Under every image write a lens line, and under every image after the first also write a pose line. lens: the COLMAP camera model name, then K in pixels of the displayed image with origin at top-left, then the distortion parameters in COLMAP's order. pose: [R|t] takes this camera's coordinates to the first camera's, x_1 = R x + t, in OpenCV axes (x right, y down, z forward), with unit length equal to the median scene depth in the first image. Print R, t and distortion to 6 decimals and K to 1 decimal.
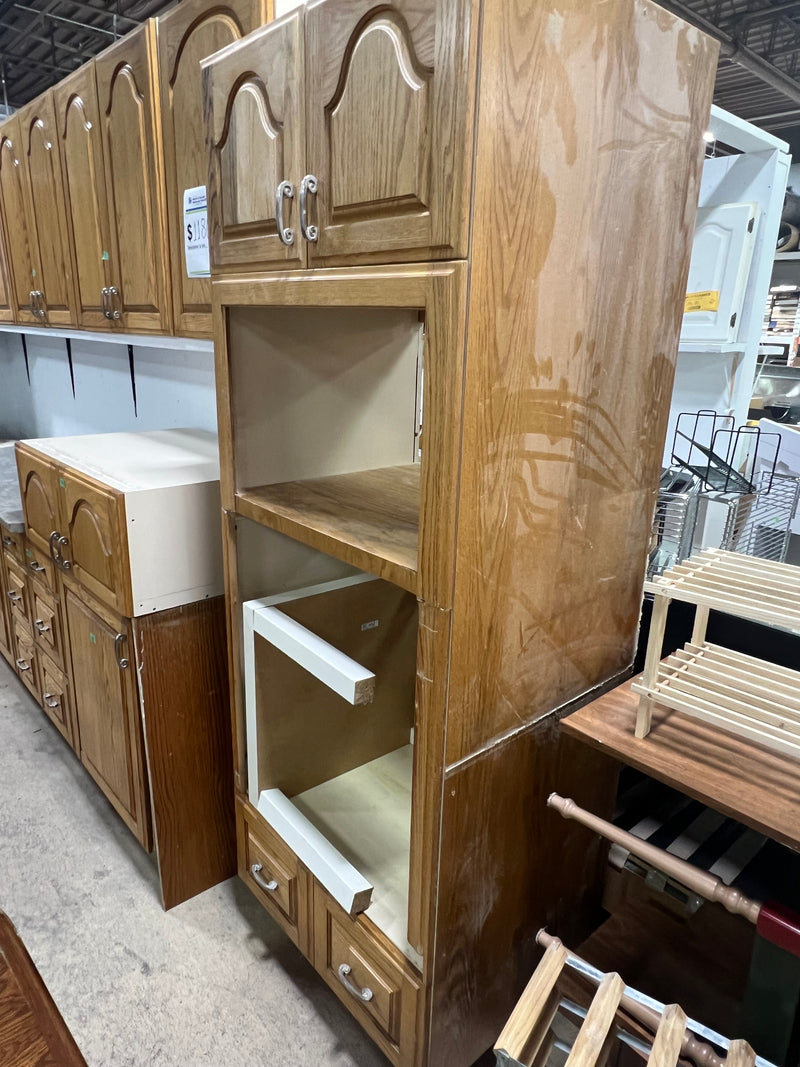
lens RADIAL K [[695.6, 0, 394.9], [0, 695.6, 527.9], [0, 0, 1]] dist [-0.002639, -0.000855]
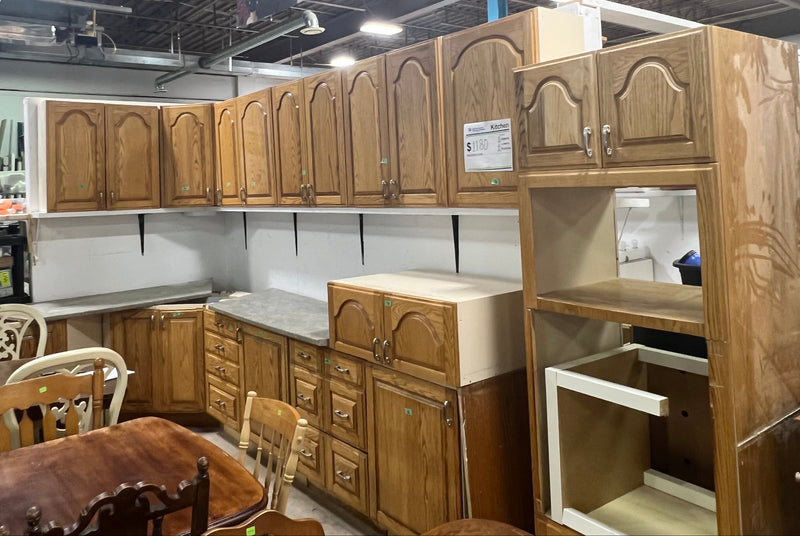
lens RADIAL K [[653.3, 0, 368.7], [0, 653.3, 166.4], [0, 0, 1]] dist [0.000180, 0.003790]
pose [[0.994910, -0.070755, -0.071752, -0.646649], [0.045097, 0.949380, -0.310875, 0.156240], [0.090116, 0.306057, 0.947738, -0.778567]]
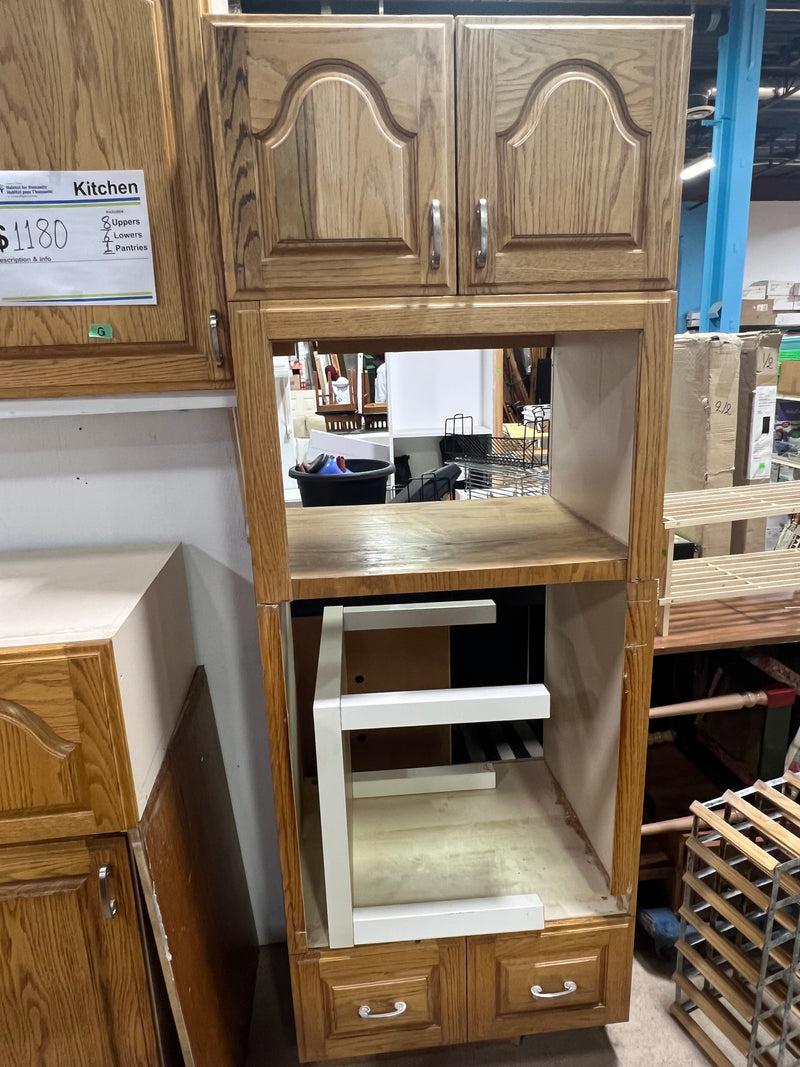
lens RADIAL K [[694.6, 0, 396.7], [0, 694.6, 531.4], [0, 0, 1]] dist [-0.003770, 0.000553]
pose [[0.564969, -0.250314, 0.786227, -1.003142], [0.281104, 0.954261, 0.101815, -0.189662], [-0.775752, 0.163490, 0.609492, 0.552281]]
